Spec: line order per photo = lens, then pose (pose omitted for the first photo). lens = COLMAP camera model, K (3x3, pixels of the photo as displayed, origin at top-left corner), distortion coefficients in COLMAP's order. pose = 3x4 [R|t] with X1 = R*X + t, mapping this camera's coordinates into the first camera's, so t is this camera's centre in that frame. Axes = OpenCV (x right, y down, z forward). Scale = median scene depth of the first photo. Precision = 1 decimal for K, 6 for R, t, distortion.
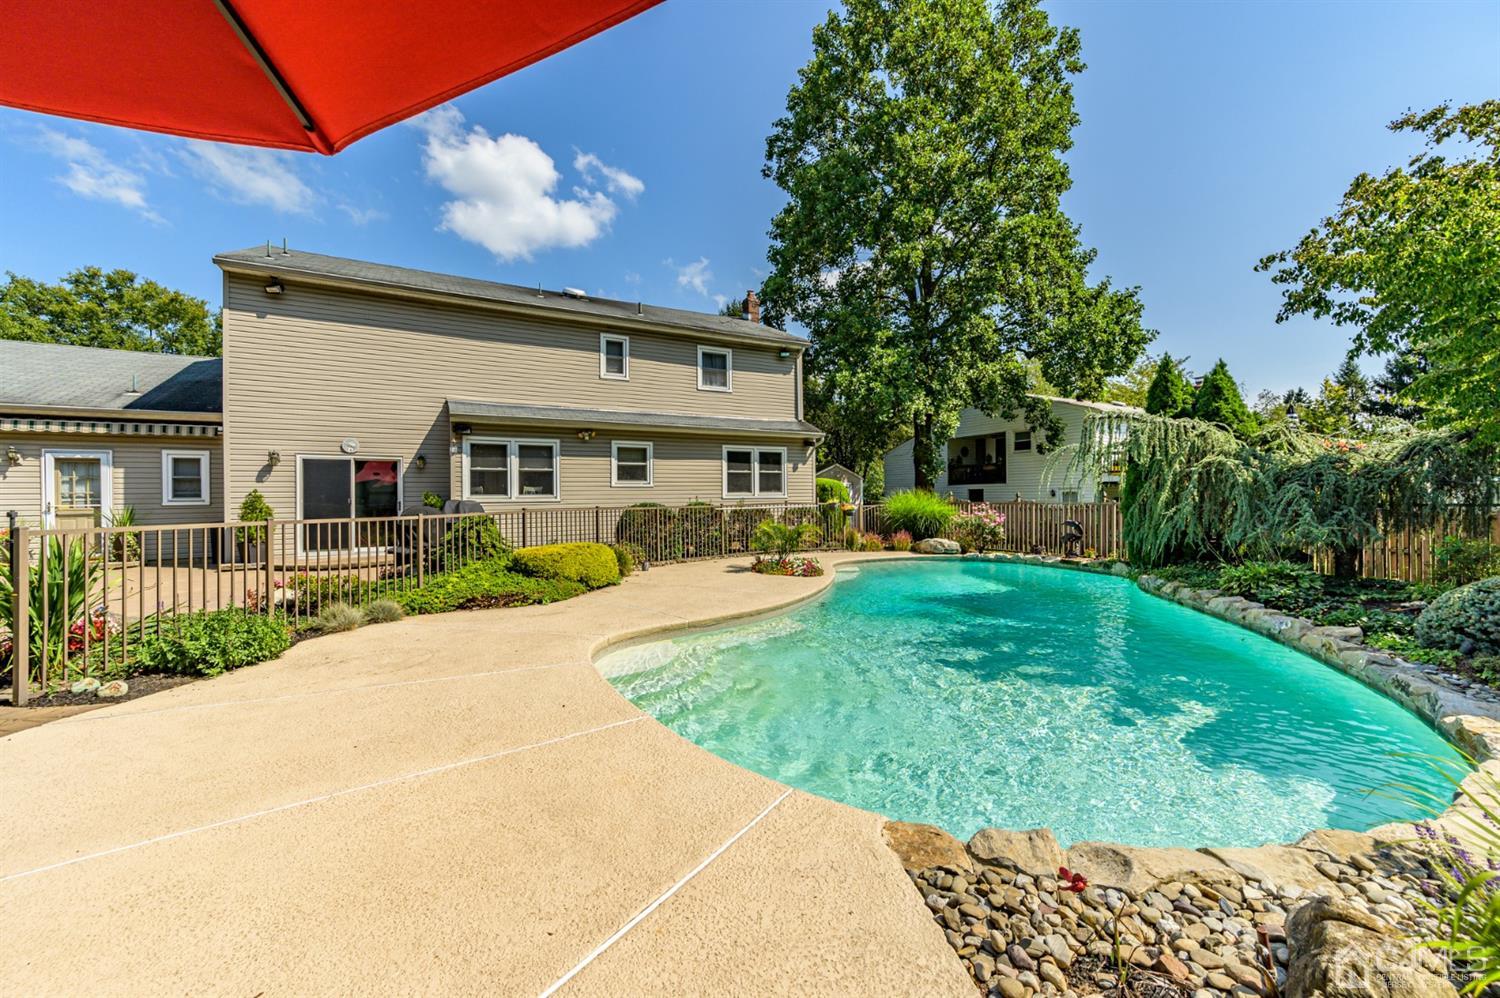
lens RADIAL K [[590.9, 0, 744.8], [0, 590.9, 493.4], [0, 0, 1]] dist [-0.002158, 0.000619]
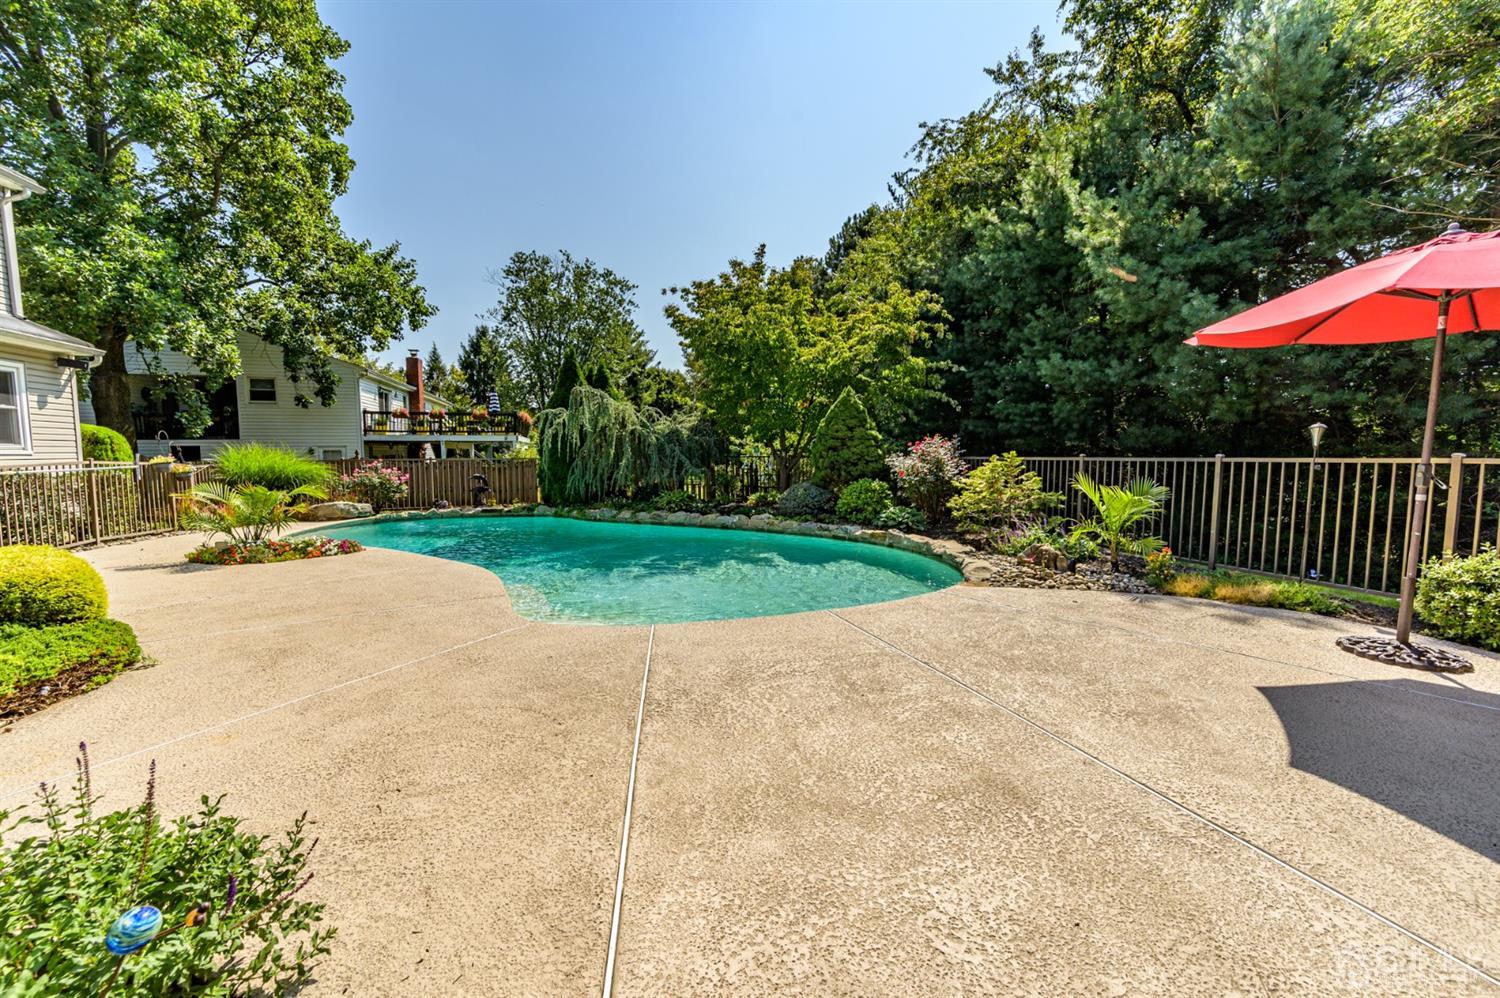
lens RADIAL K [[590.9, 0, 724.8], [0, 590.9, 496.2], [0, 0, 1]] dist [-0.002158, 0.000619]
pose [[0.237379, -0.064622, 0.969265, -0.375286], [-0.004447, 0.997702, 0.067607, 0.007390], [-0.971407, -0.020359, 0.236546, 0.249646]]
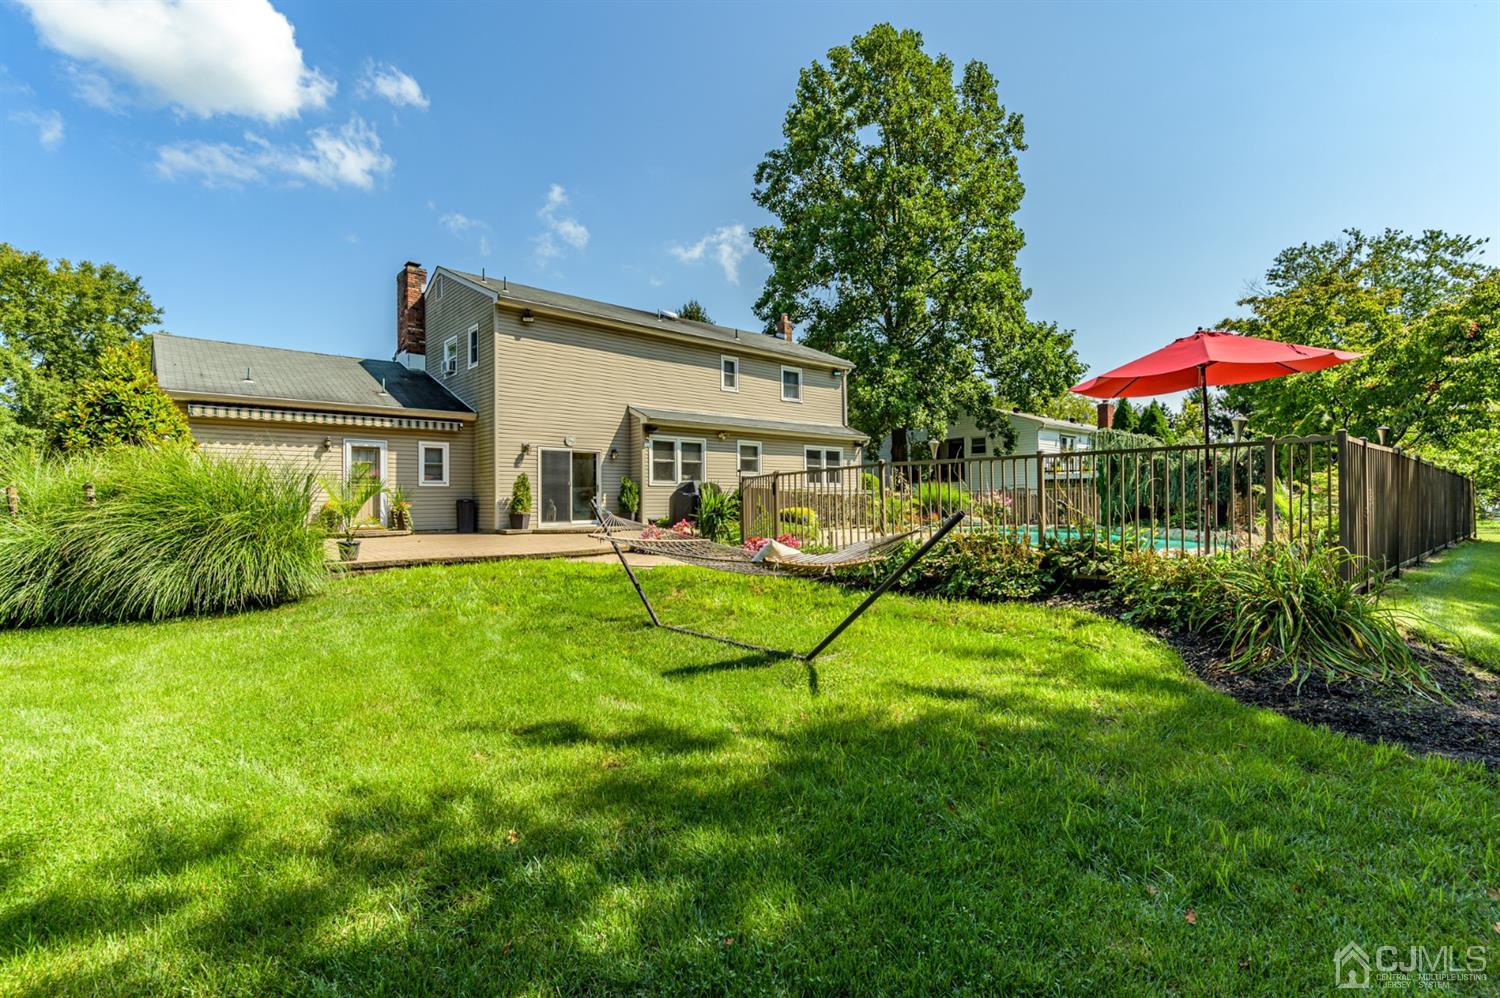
lens RADIAL K [[697.3, 0, 737.9], [0, 697.3, 493.7], [0, 0, 1]] dist [0.001347, -0.000331]
pose [[0.975876, 0.001553, 0.218321, -0.553630], [0.001468, 0.999905, -0.013673, 0.048171], [-0.218322, 0.013664, 0.975781, -0.478561]]
